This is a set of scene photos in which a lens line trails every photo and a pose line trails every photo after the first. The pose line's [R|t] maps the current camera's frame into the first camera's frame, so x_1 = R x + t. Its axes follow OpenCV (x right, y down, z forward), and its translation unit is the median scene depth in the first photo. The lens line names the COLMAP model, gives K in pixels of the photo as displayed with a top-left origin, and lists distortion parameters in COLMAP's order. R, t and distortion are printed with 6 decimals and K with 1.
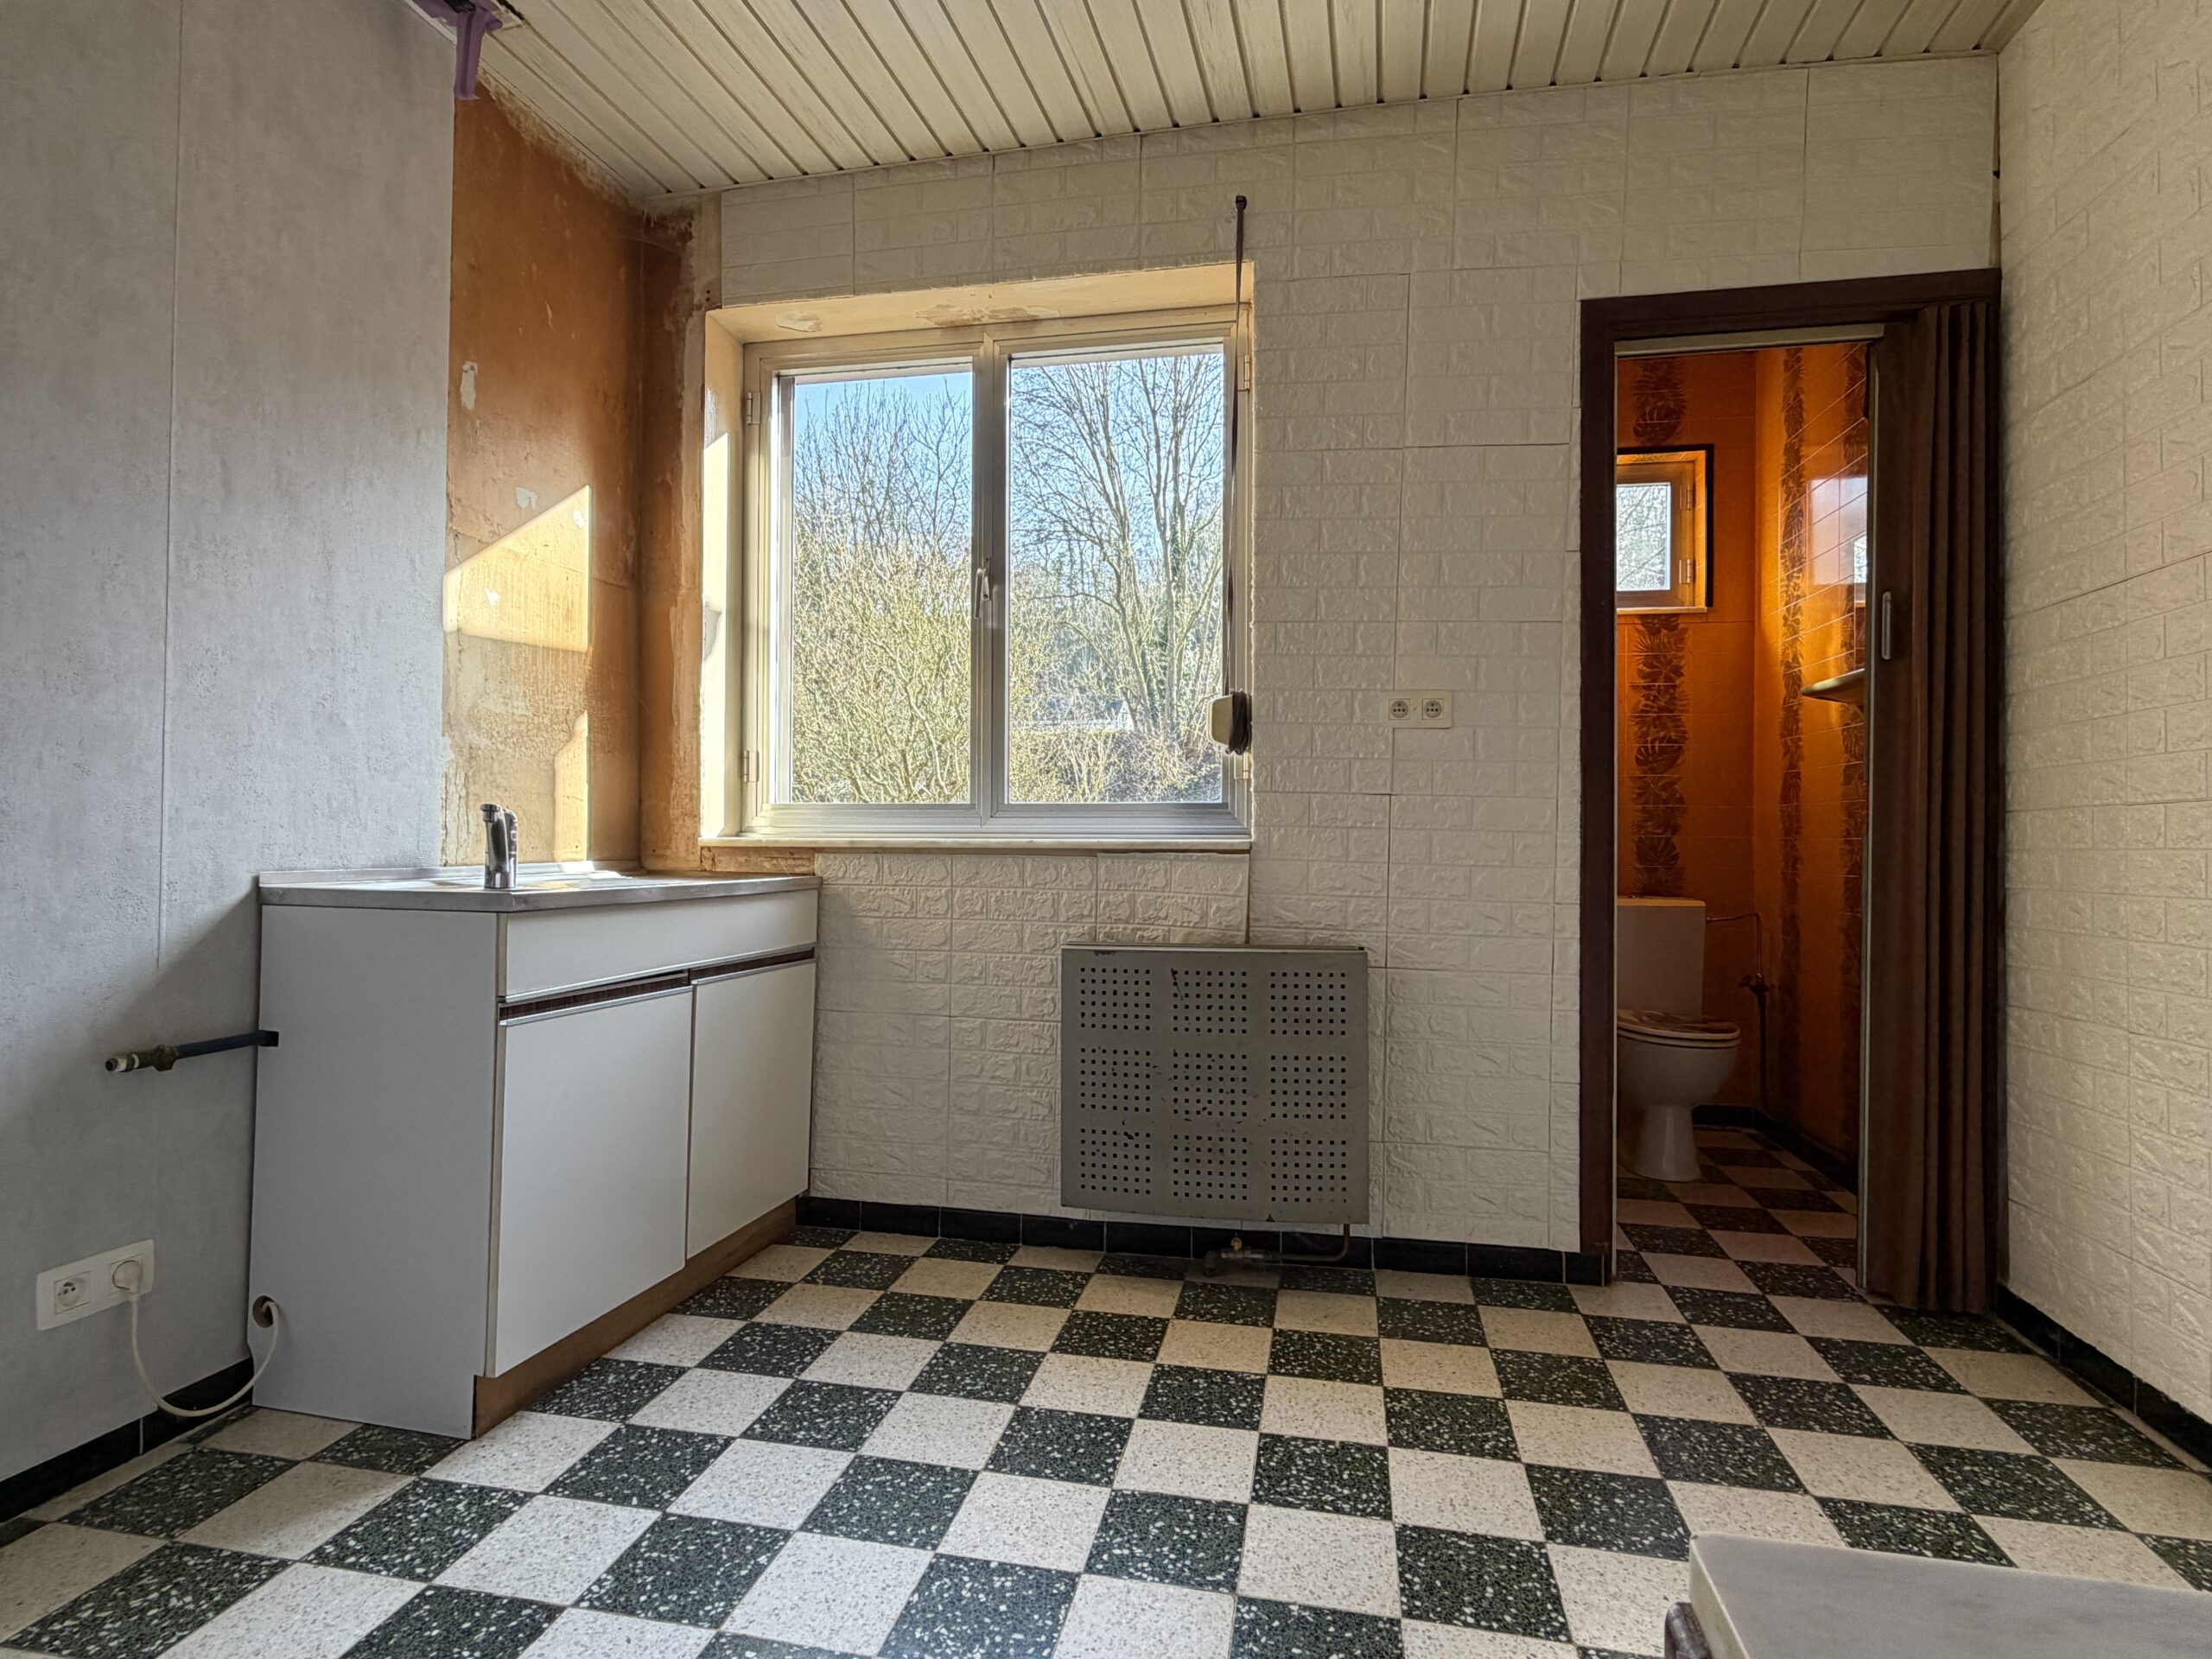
lens RADIAL K [[1140.1, 0, 1106.0], [0, 1140.1, 829.5], [0, 0, 1]] dist [0.000950, -0.000672]
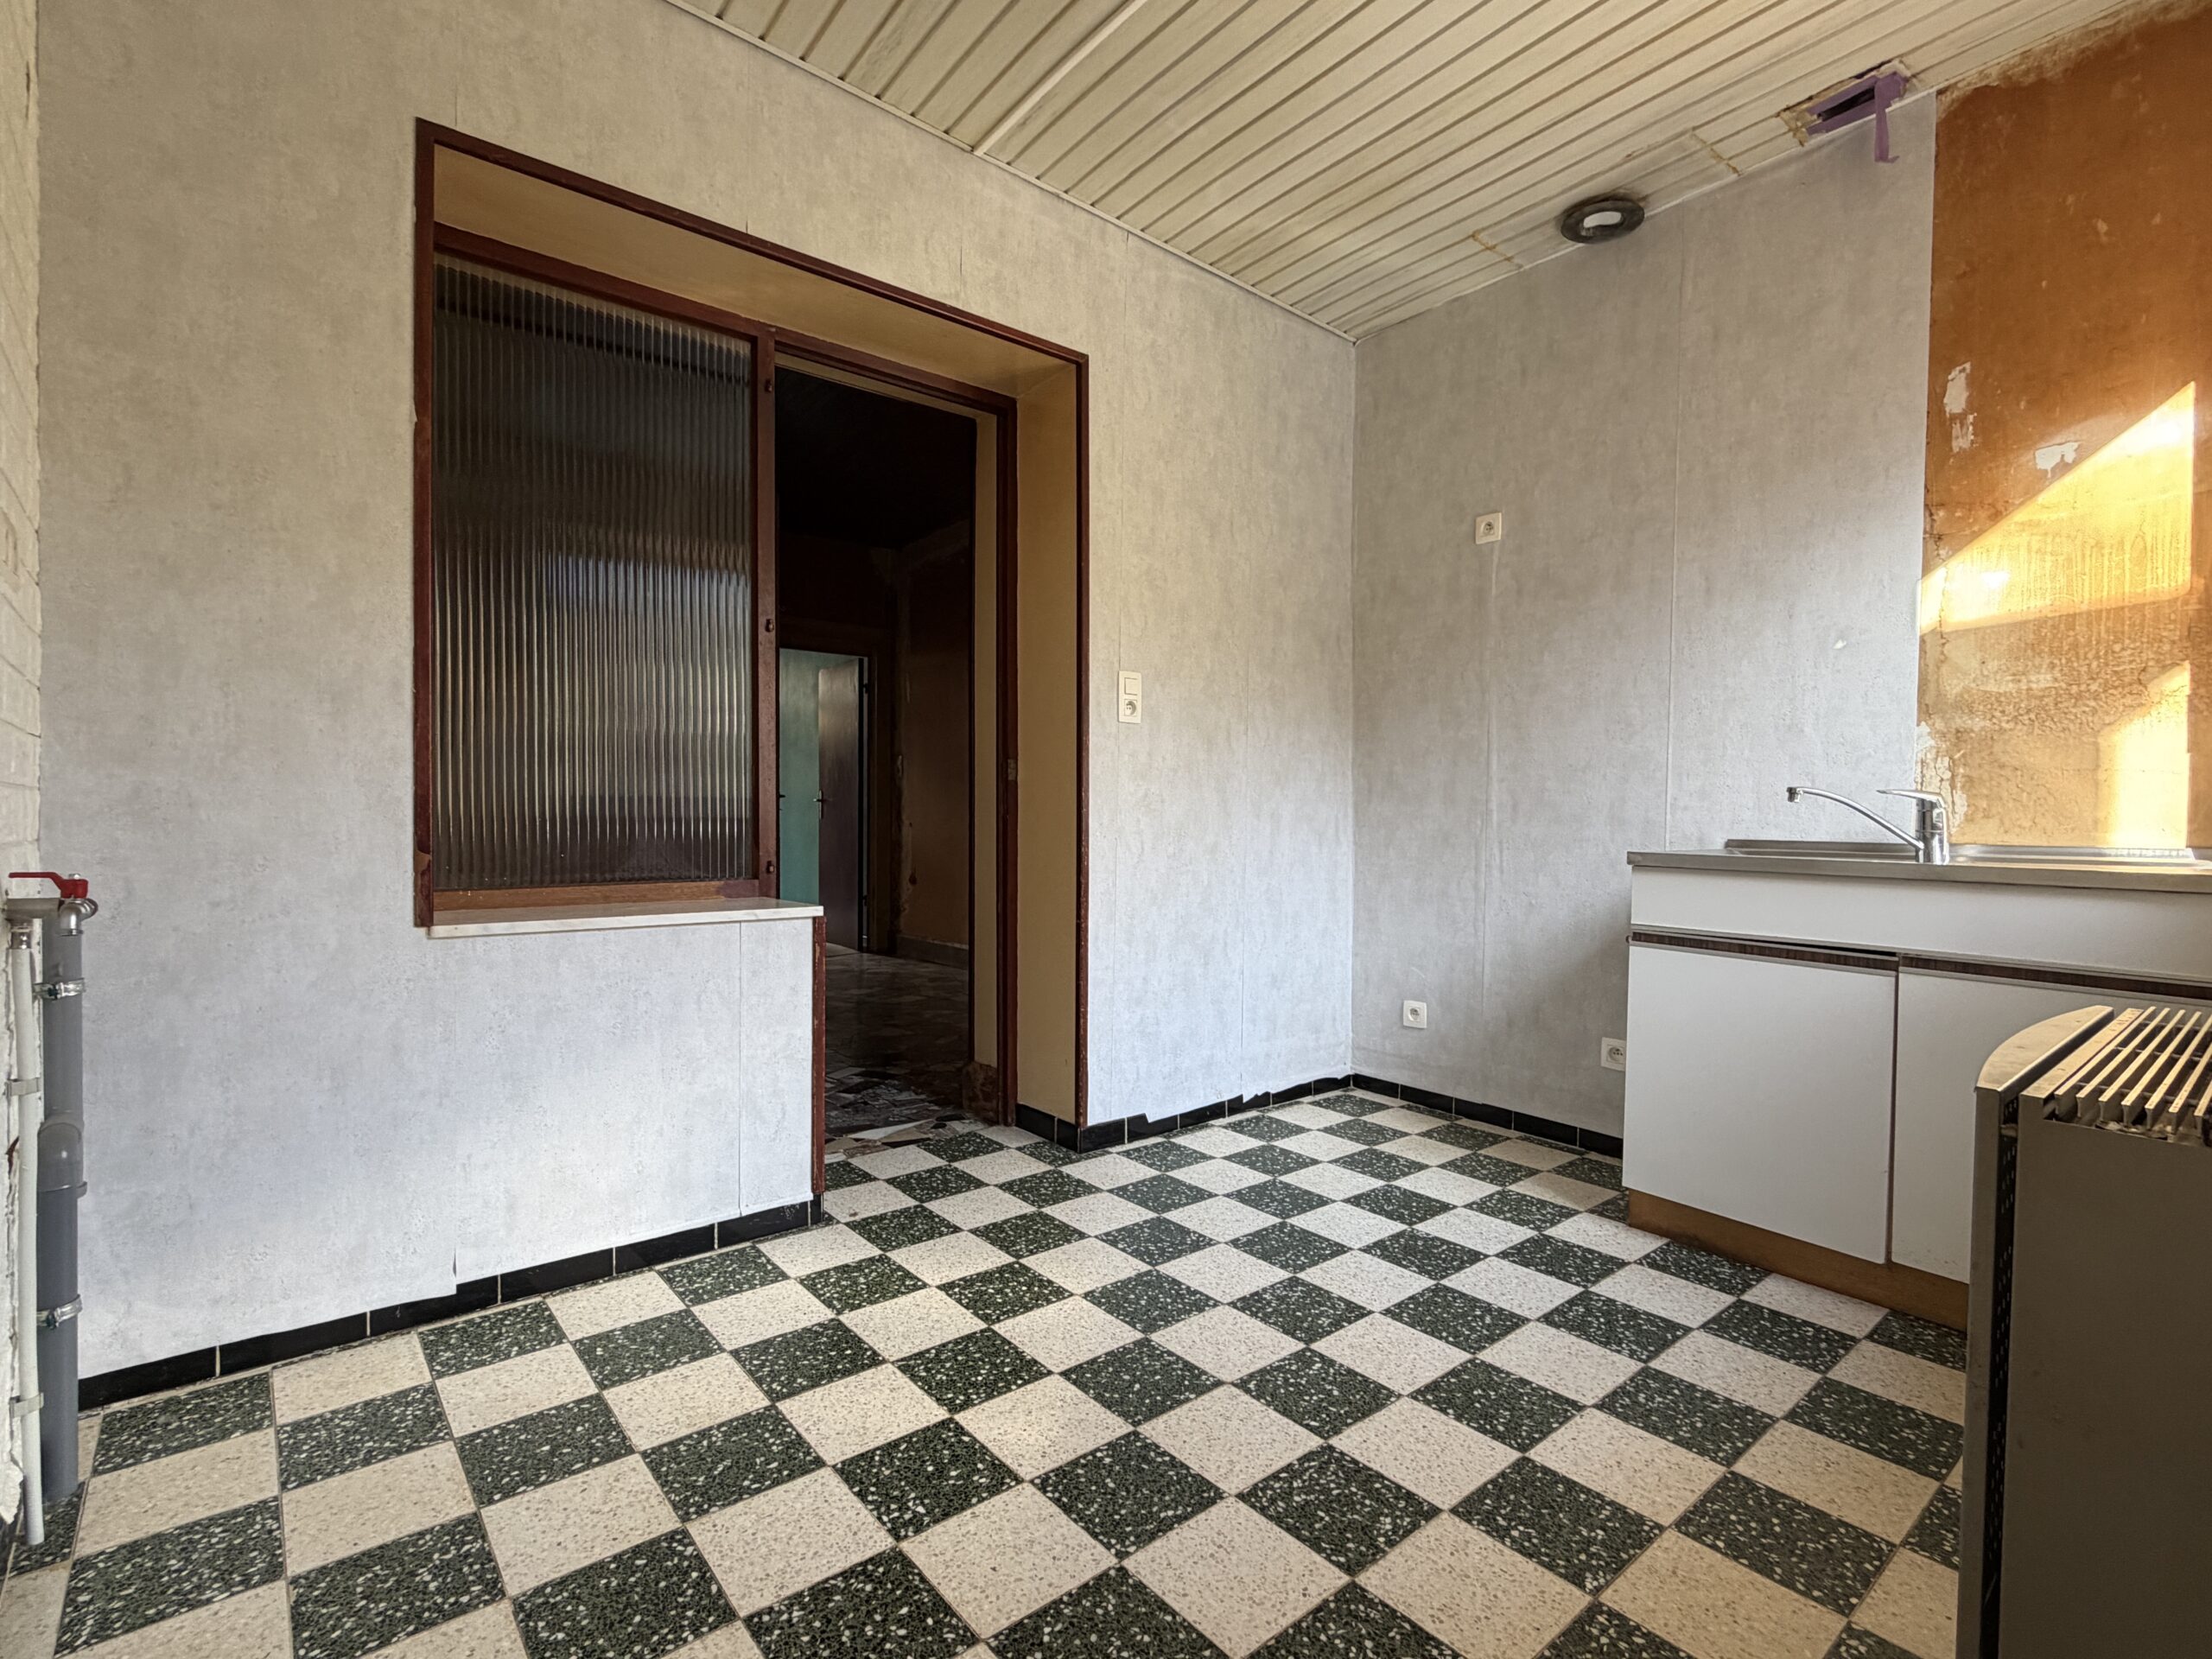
lens RADIAL K [[1036.1, 0, 1106.0], [0, 1036.1, 829.5], [0, 0, 1]] dist [0.000928, 0.000102]
pose [[-0.624075, -0.001351, -0.781363, 0.888243], [-0.007880, 0.999959, 0.004565, 0.025988], [0.781325, 0.009006, -0.624060, 1.279706]]
